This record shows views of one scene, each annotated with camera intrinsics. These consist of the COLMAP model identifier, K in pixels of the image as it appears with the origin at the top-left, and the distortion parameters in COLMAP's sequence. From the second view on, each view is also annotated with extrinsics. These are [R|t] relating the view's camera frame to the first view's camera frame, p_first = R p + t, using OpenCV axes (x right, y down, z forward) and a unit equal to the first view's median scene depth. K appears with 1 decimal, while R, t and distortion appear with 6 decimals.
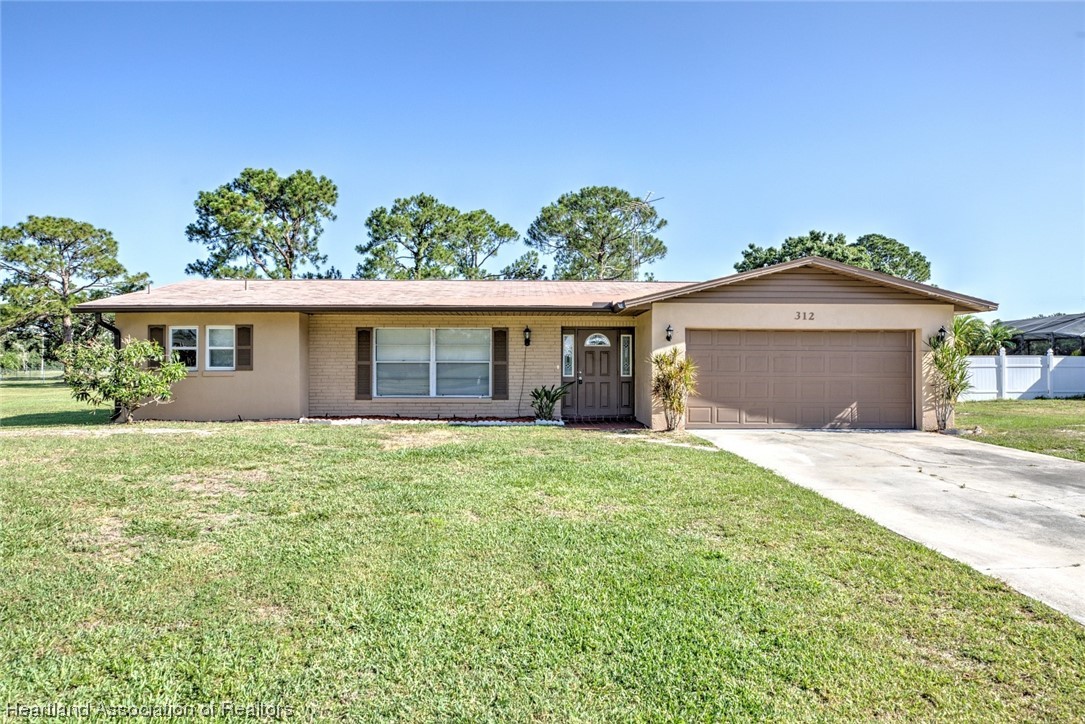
lens RADIAL K [[633.8, 0, 509.5], [0, 633.8, 360.8], [0, 0, 1]] dist [-0.012698, 0.003846]
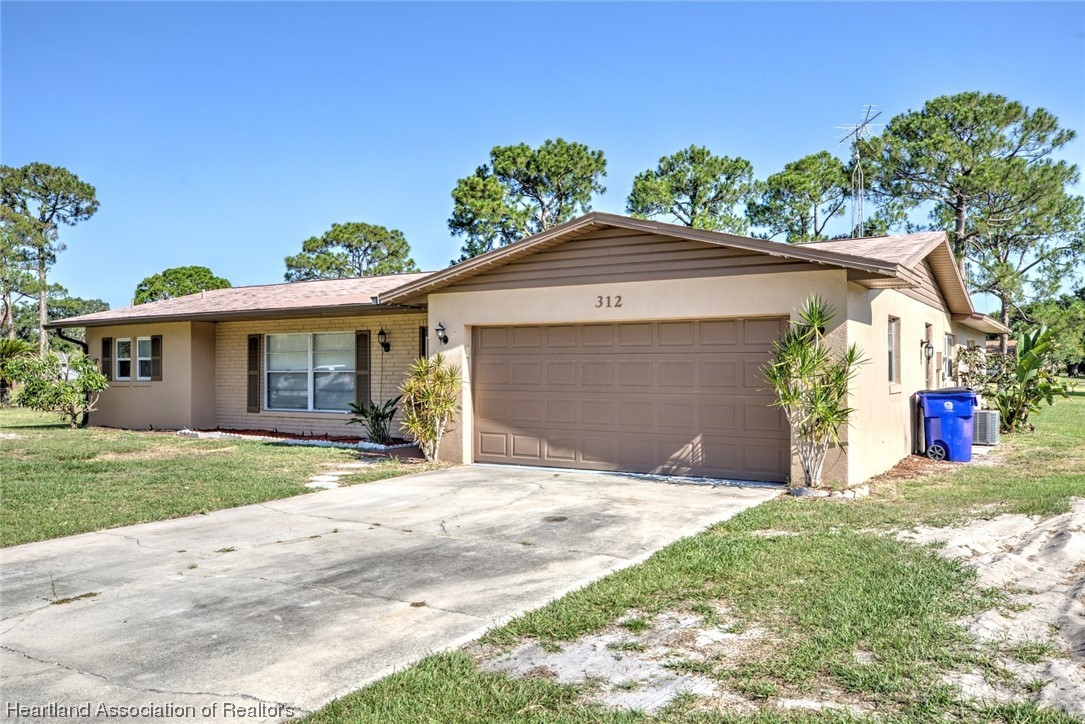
lens RADIAL K [[821.8, 0, 531.0], [0, 821.8, 364.2], [0, 0, 1]] dist [-0.011844, 0.009612]
pose [[0.847243, -0.007504, -0.531153, 0.743011], [0.007780, 0.999968, -0.001717, -0.003753], [0.531149, -0.002678, 0.847274, 0.196378]]
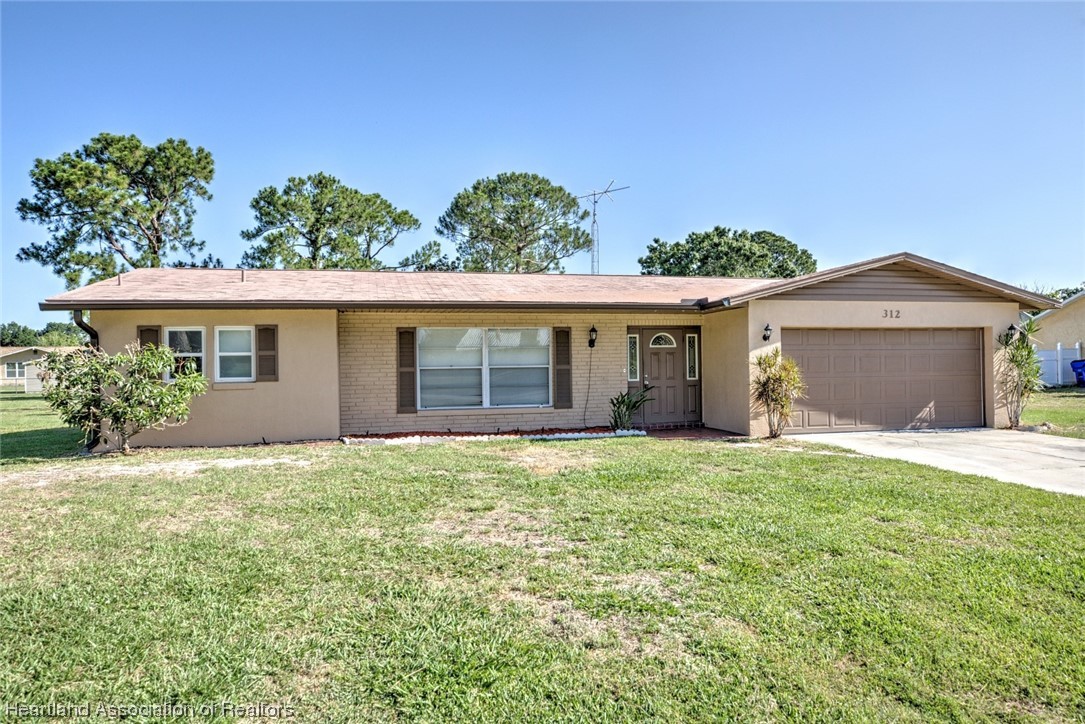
lens RADIAL K [[688.5, 0, 503.4], [0, 688.5, 358.6], [0, 0, 1]] dist [-0.009424, 0.004575]
pose [[0.979759, -0.013448, 0.199728, -0.283897], [0.014188, 0.999897, -0.002275, -0.007191], [-0.199676, 0.005063, 0.979849, 0.075871]]
